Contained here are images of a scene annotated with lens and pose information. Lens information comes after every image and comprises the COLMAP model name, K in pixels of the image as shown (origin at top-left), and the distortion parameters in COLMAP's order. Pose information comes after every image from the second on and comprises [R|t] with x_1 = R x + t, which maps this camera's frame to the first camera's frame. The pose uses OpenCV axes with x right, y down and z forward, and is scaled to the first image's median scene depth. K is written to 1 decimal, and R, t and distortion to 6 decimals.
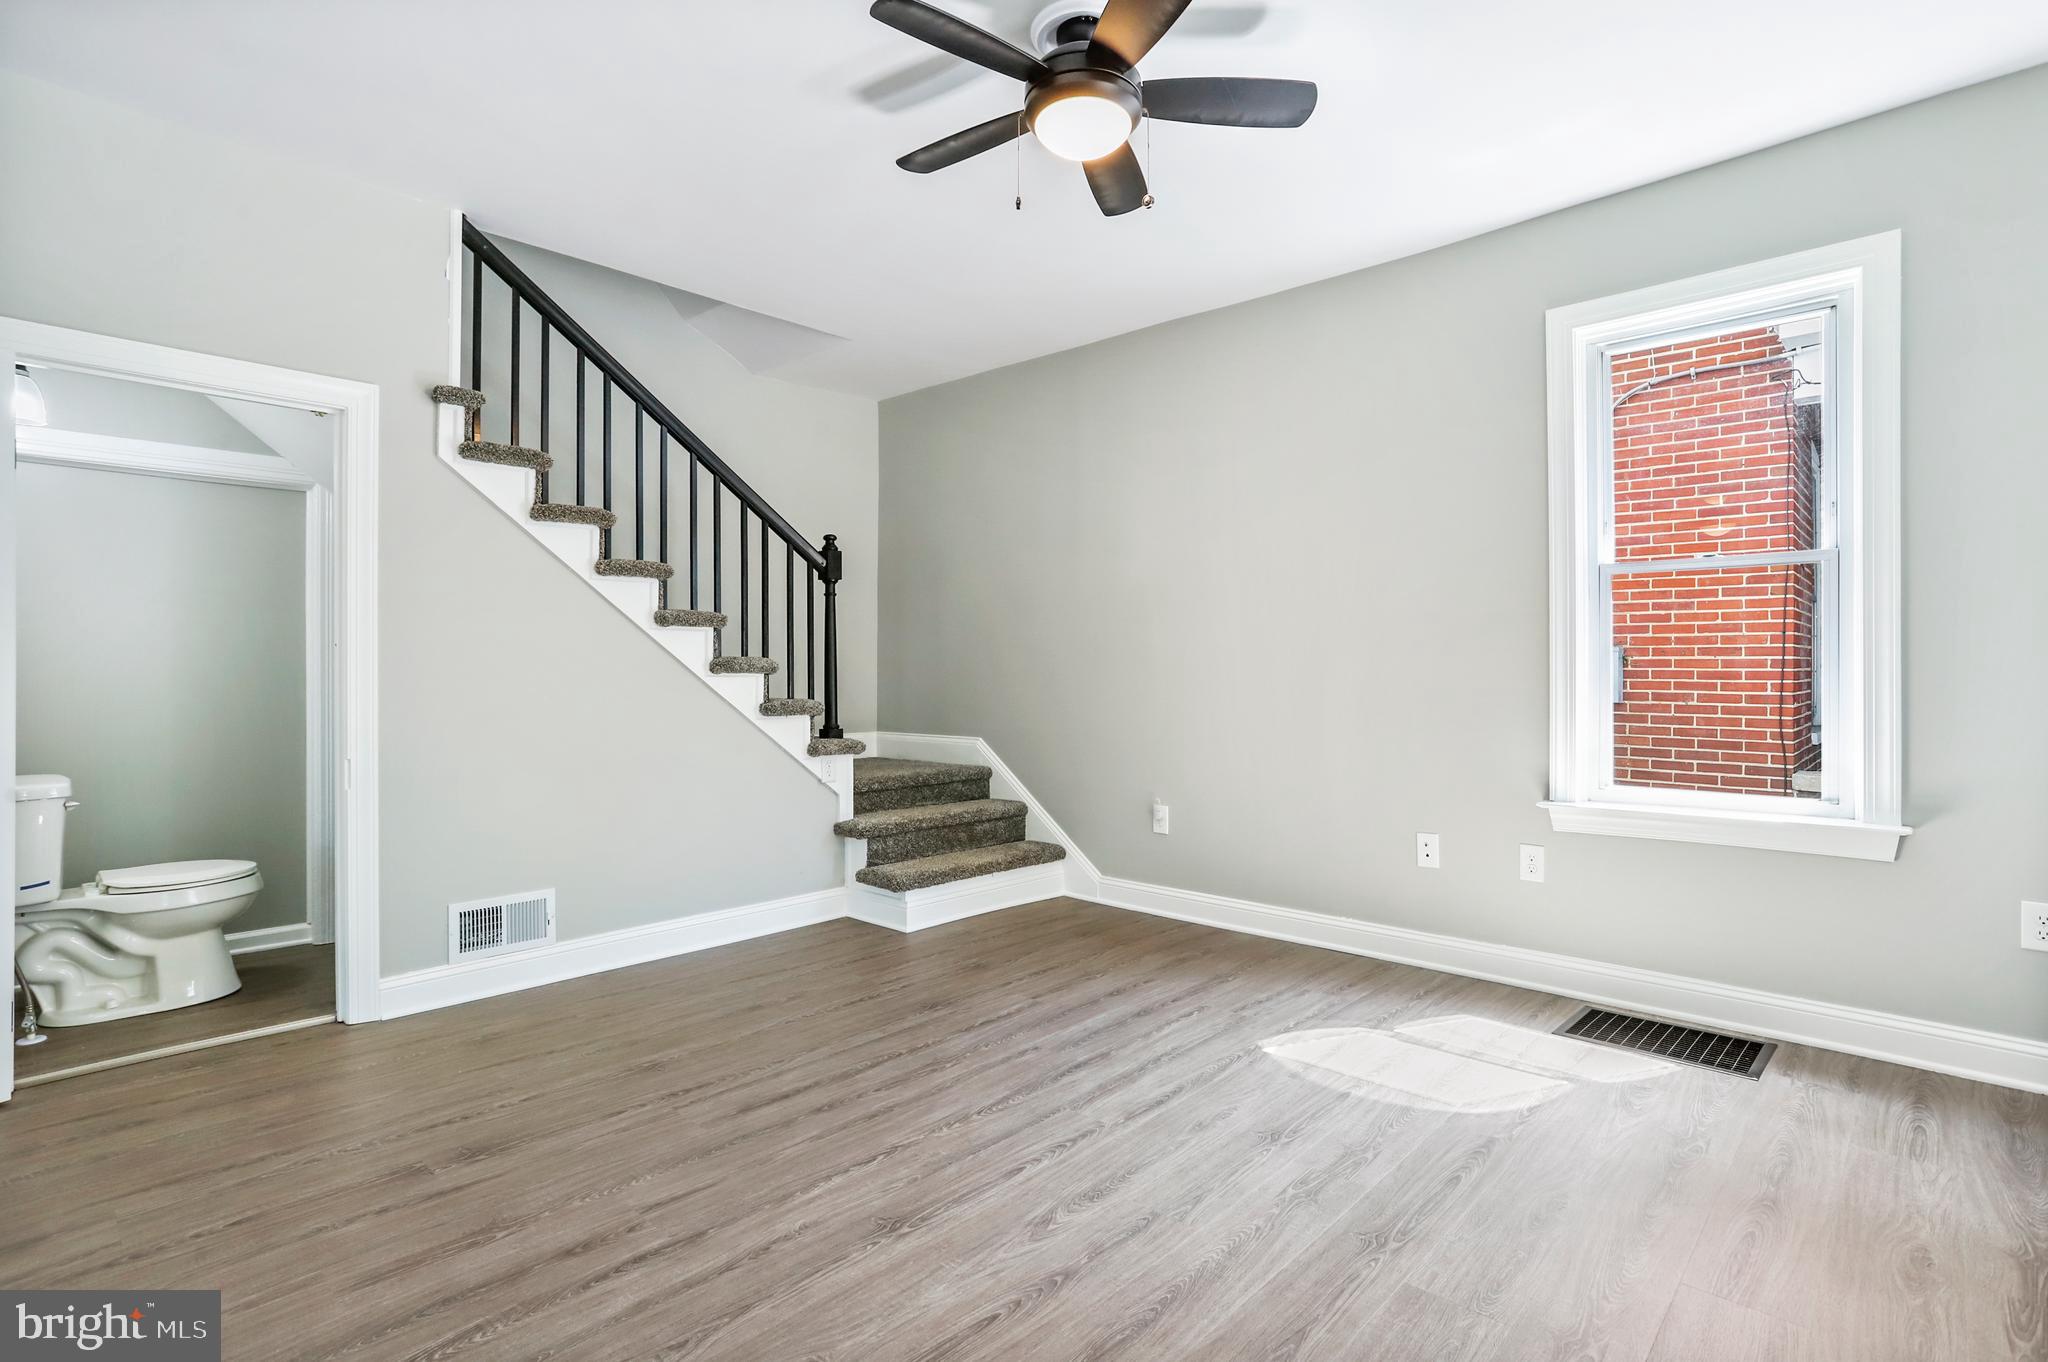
lens RADIAL K [[997.4, 0, 1027.7], [0, 997.4, 674.3], [0, 0, 1]] dist [-0.060388, 0.036575]
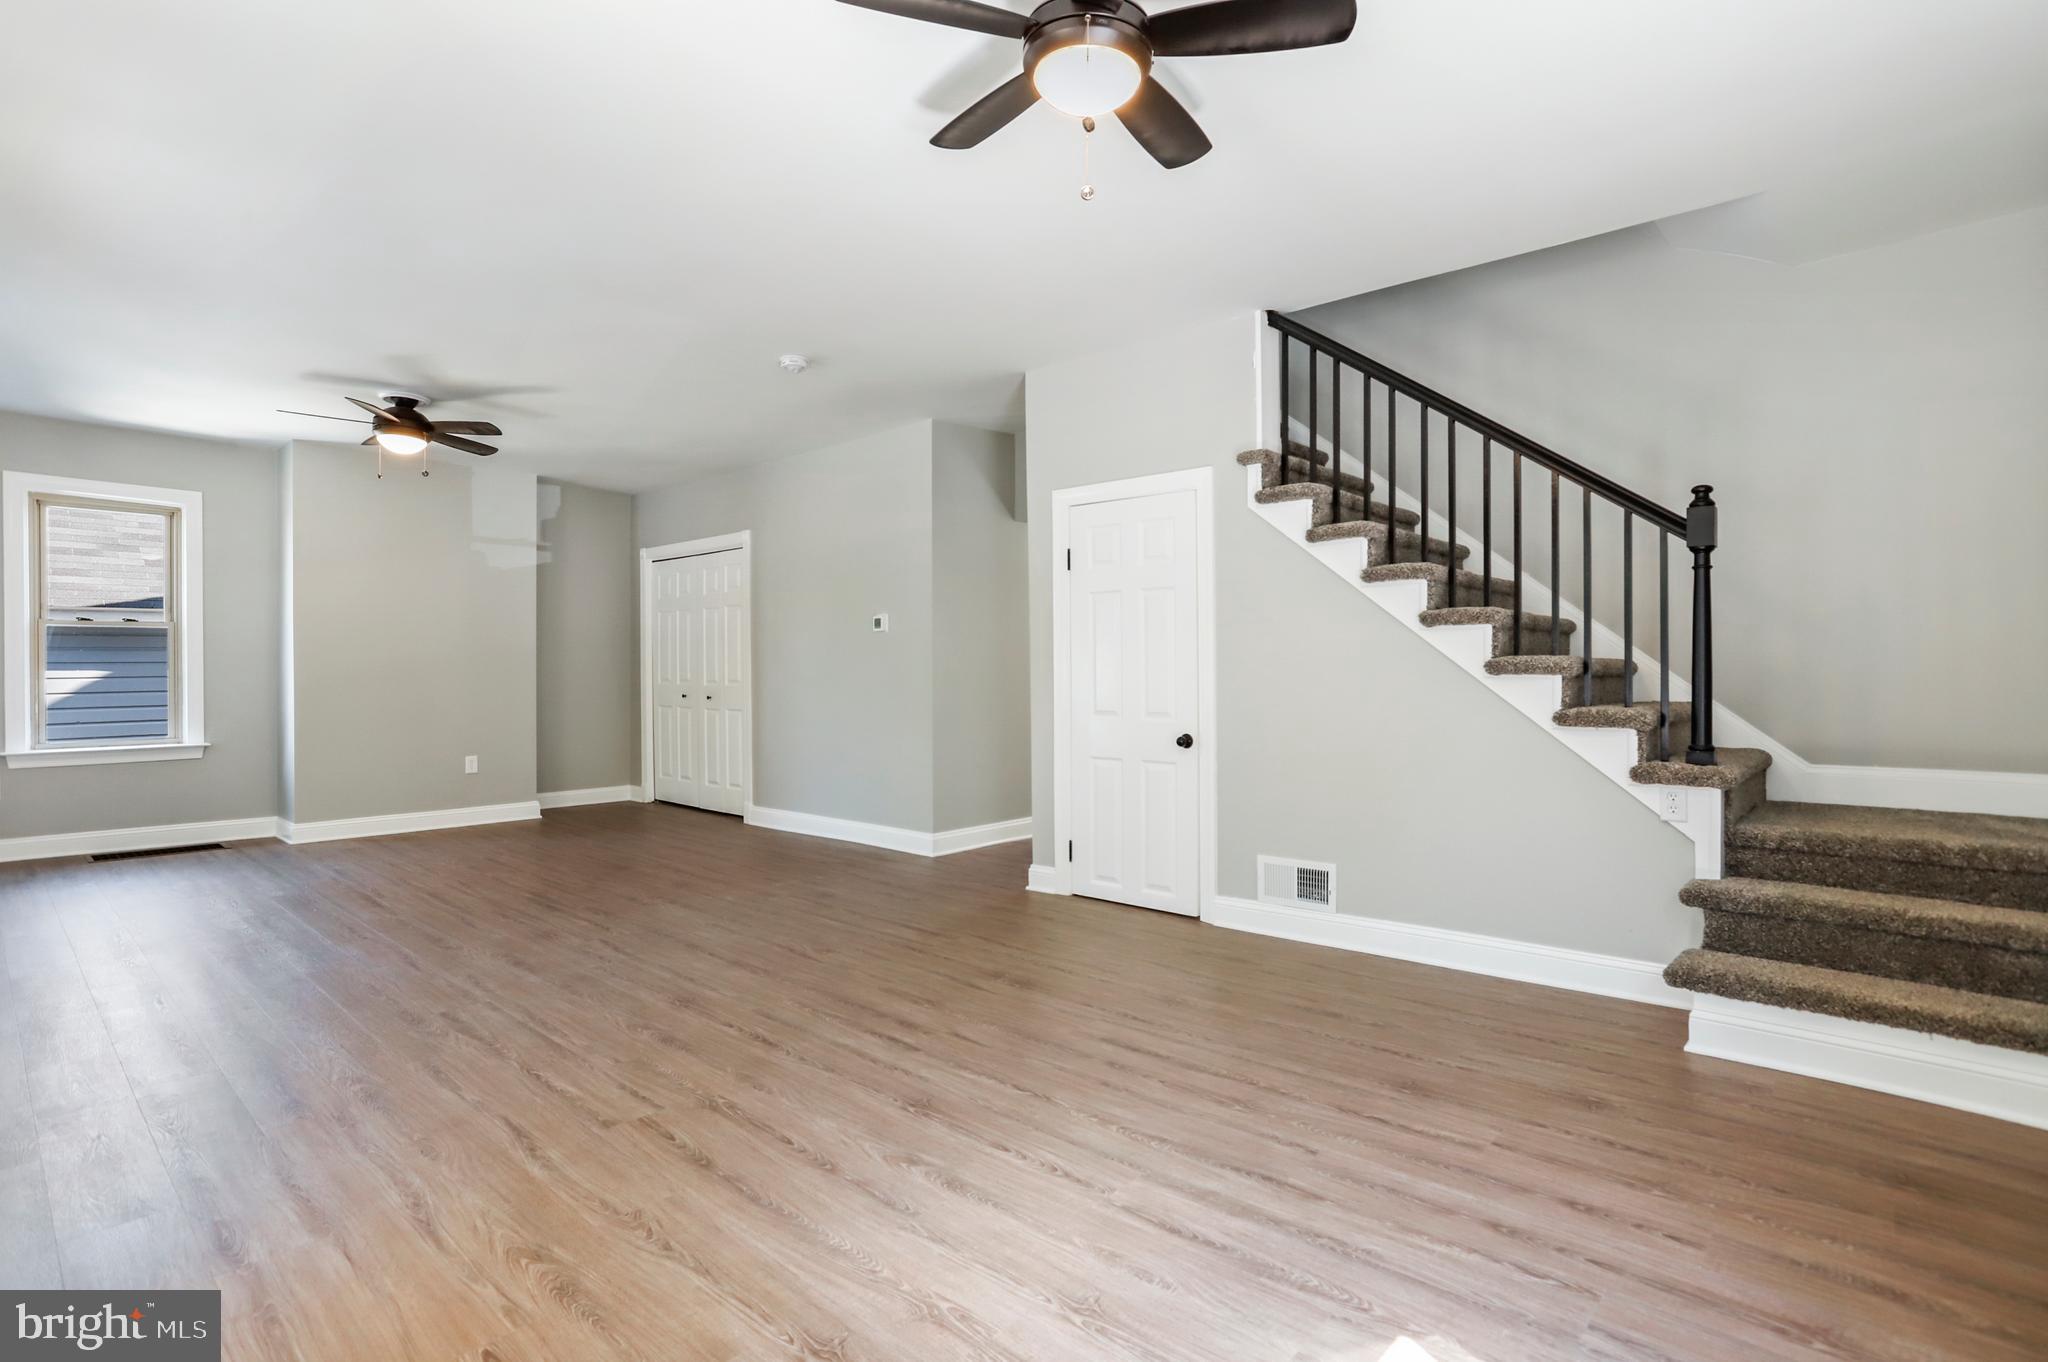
lens RADIAL K [[997.4, 0, 1027.7], [0, 997.4, 674.3], [0, 0, 1]] dist [-0.060388, 0.036575]
pose [[0.017726, 0.004204, -0.999834, 0.686226], [0.000848, 0.999991, 0.004220, -0.006588], [0.999843, -0.000923, 0.017722, 0.660875]]
